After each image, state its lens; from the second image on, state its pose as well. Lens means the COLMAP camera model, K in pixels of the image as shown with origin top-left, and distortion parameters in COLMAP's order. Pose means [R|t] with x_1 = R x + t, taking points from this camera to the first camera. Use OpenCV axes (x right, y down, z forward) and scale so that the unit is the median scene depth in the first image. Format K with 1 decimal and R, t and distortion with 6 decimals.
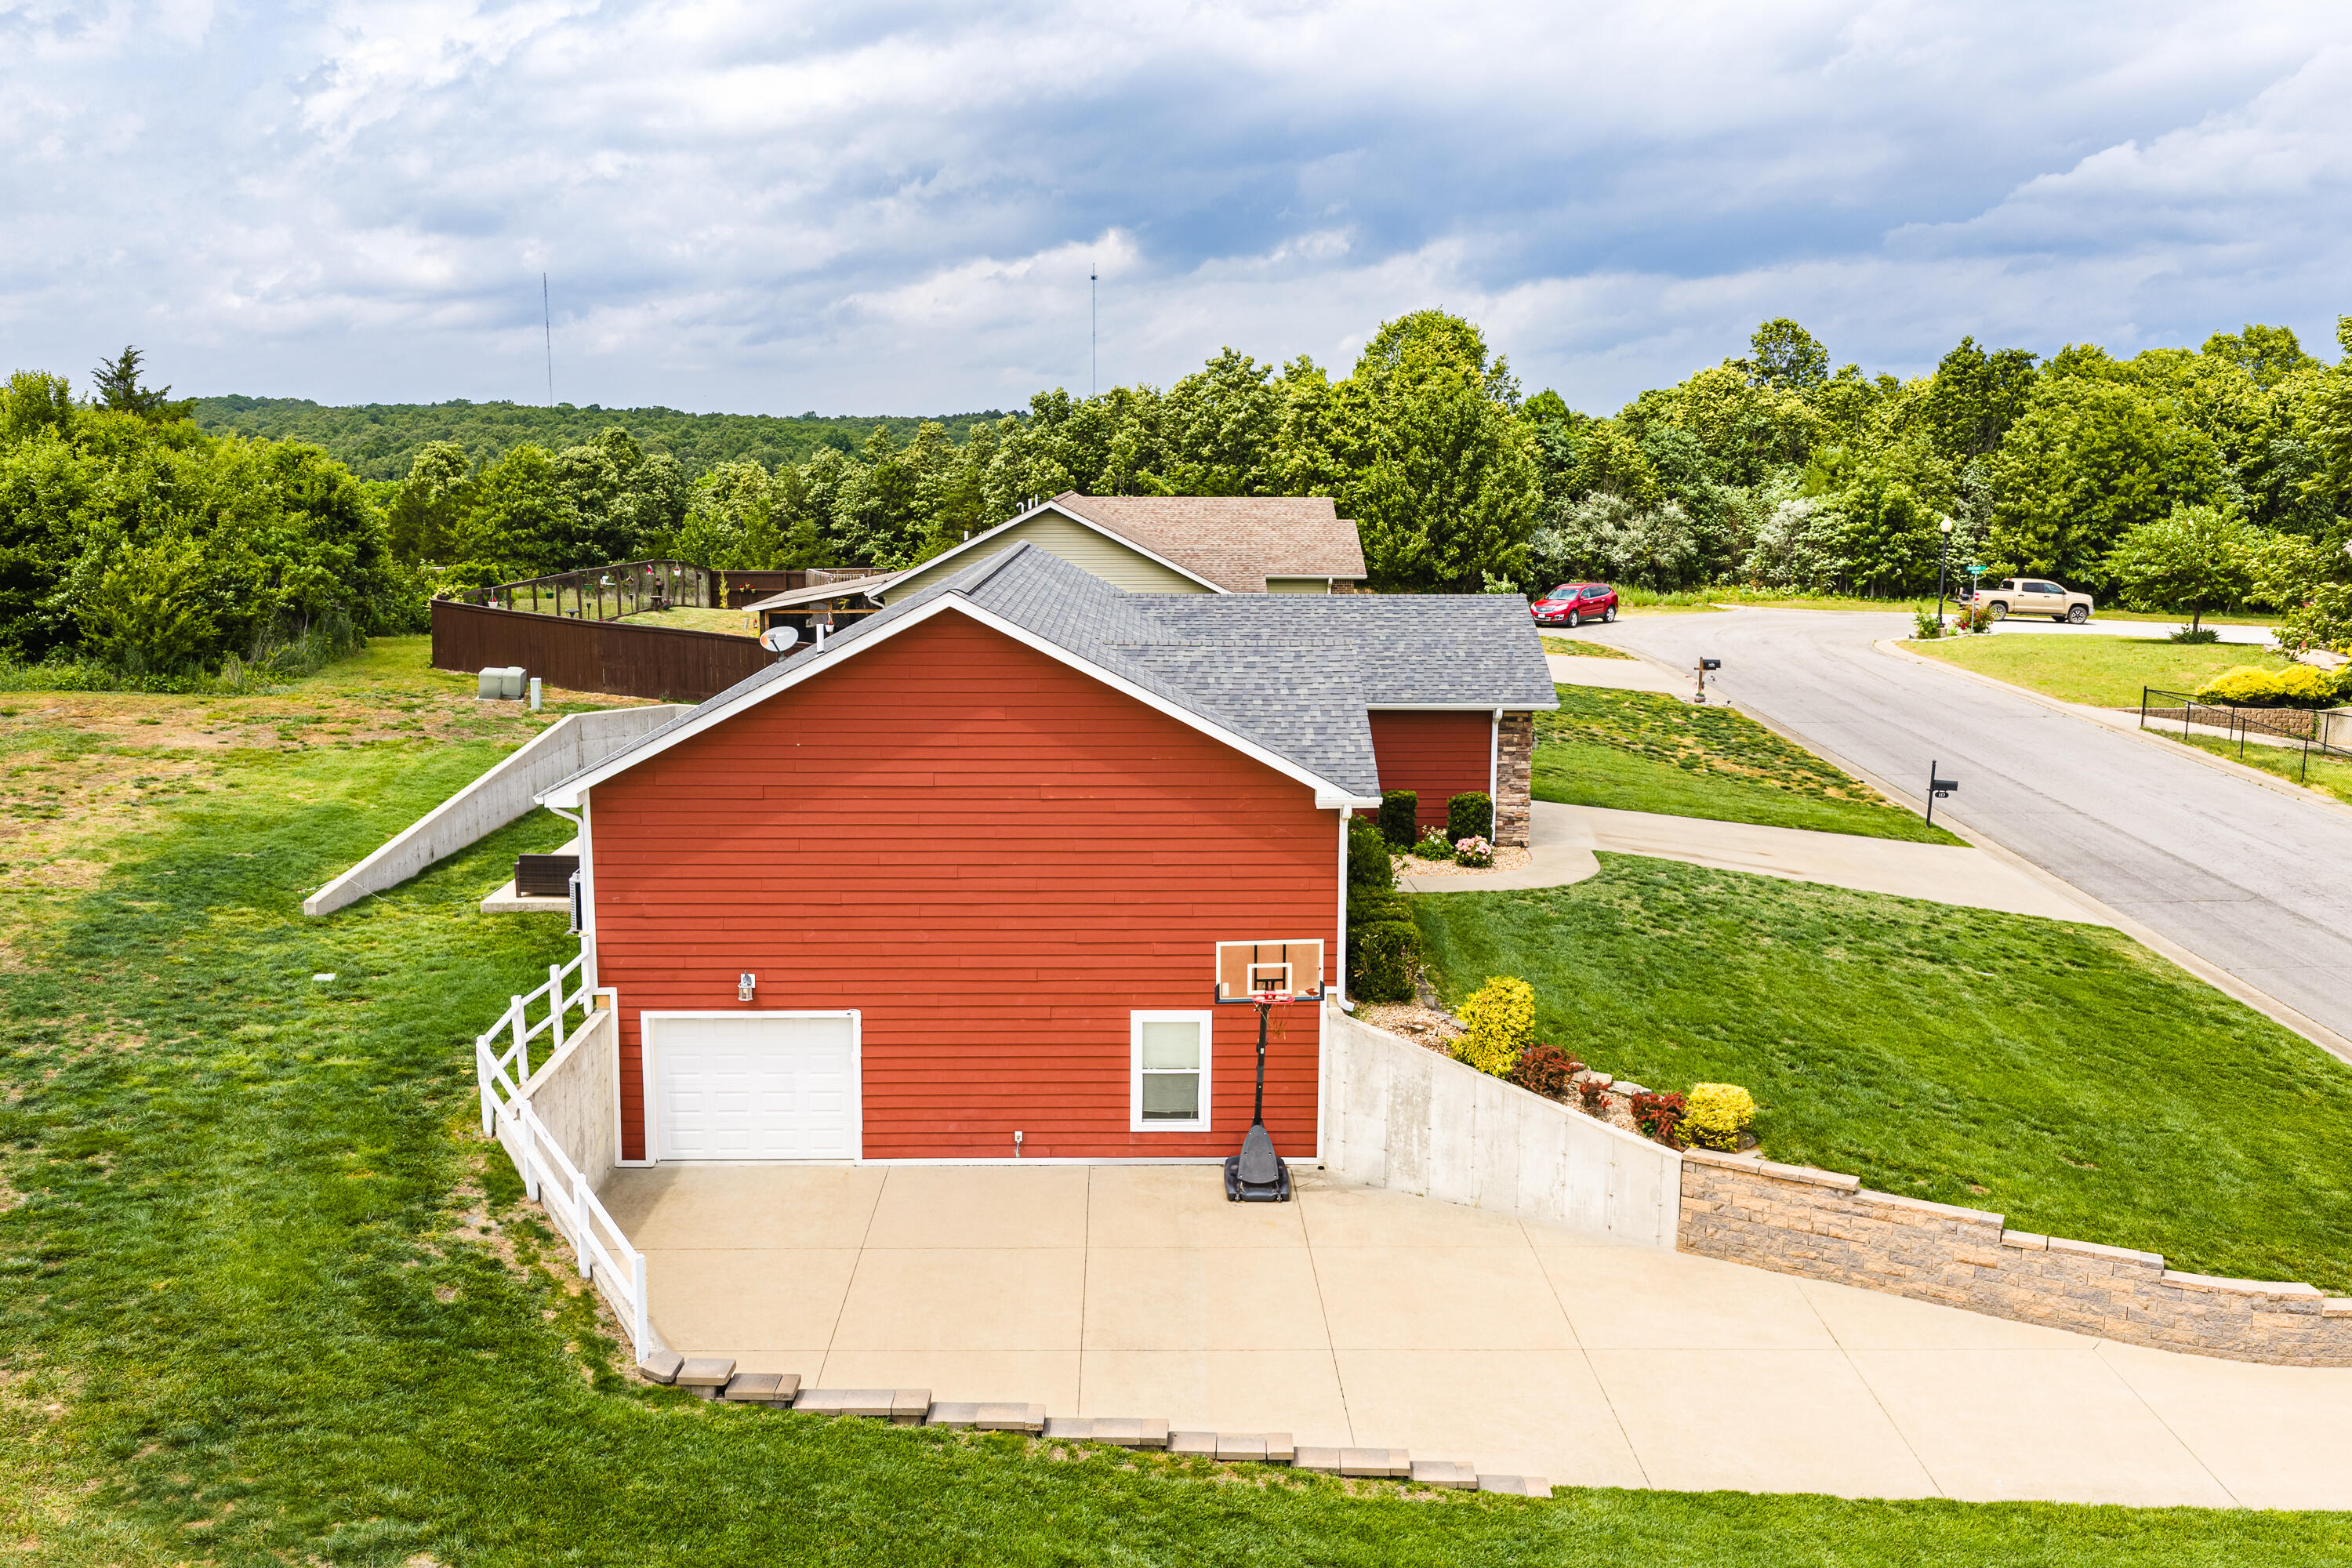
lens RADIAL K [[1886.3, 0, 1179.4], [0, 1886.3, 766.4], [0, 0, 1]] dist [0.036757, -0.014231]
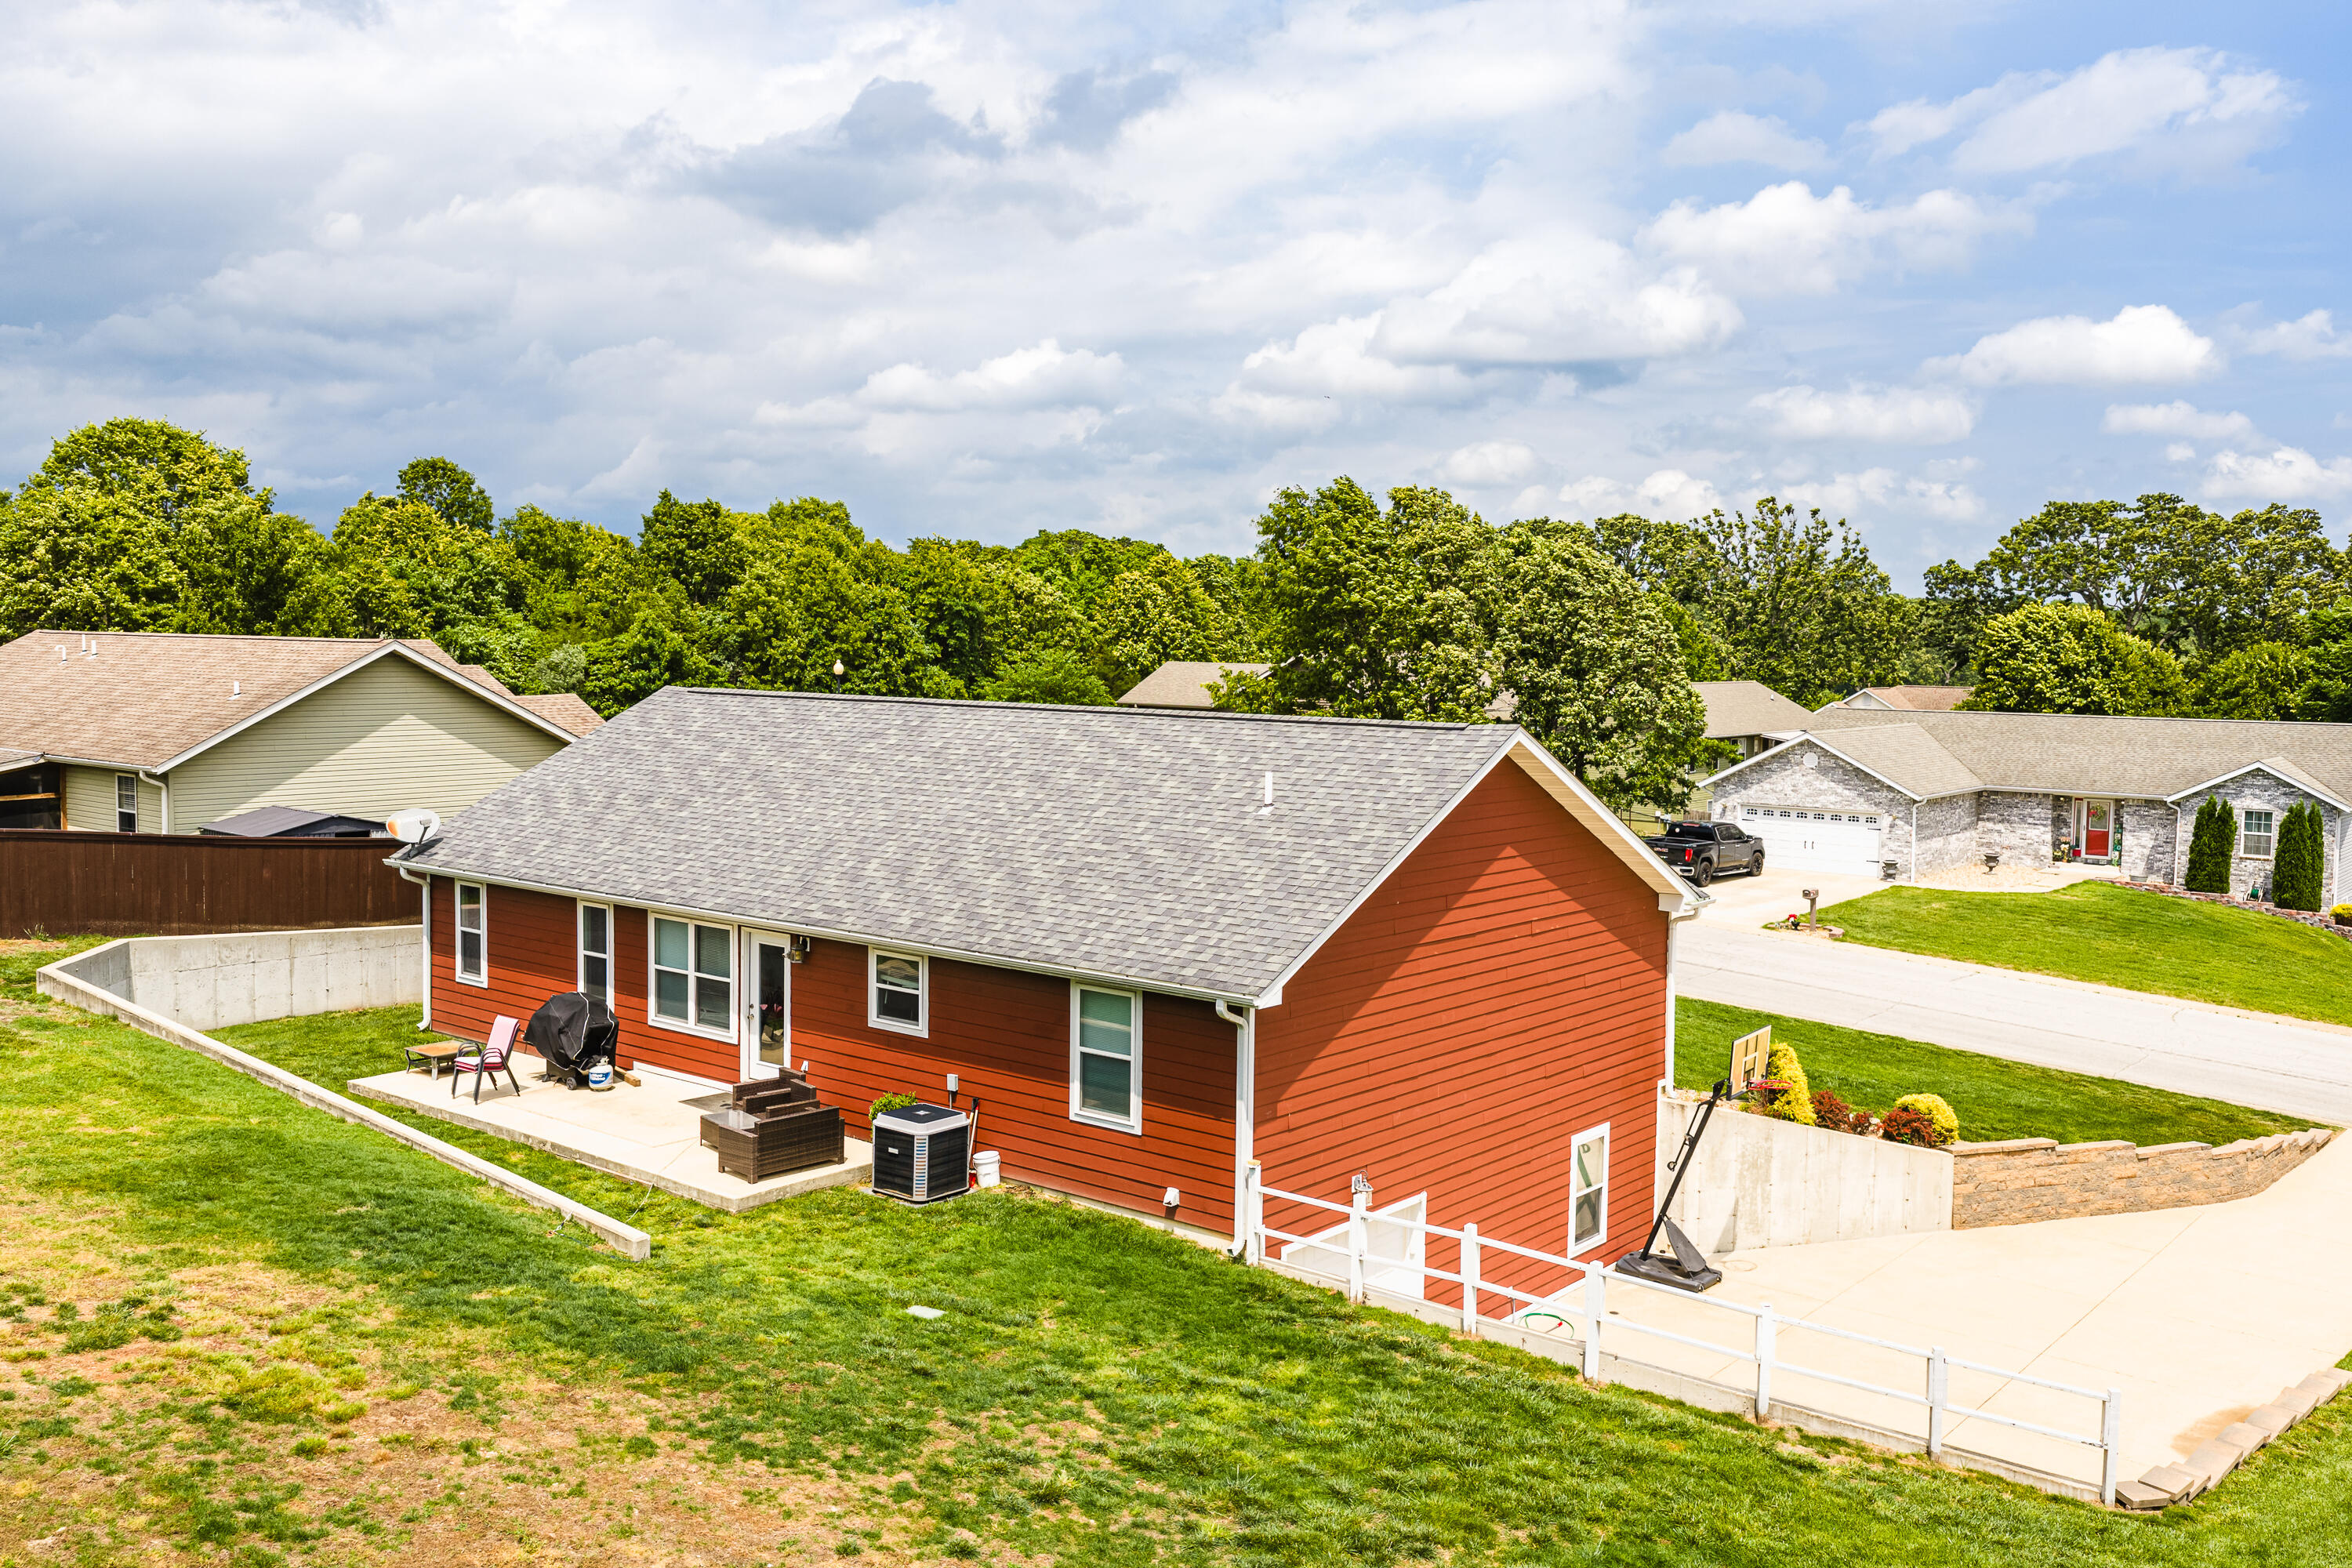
lens RADIAL K [[1886.3, 0, 1191.5], [0, 1886.3, 786.6], [0, 0, 1]] dist [0.036757, -0.014231]
pose [[0.655606, -0.048752, 0.753528, -0.923219], [0.097624, 0.995011, -0.020561, -0.056268], [-0.748766, 0.087042, 0.657095, 0.478813]]
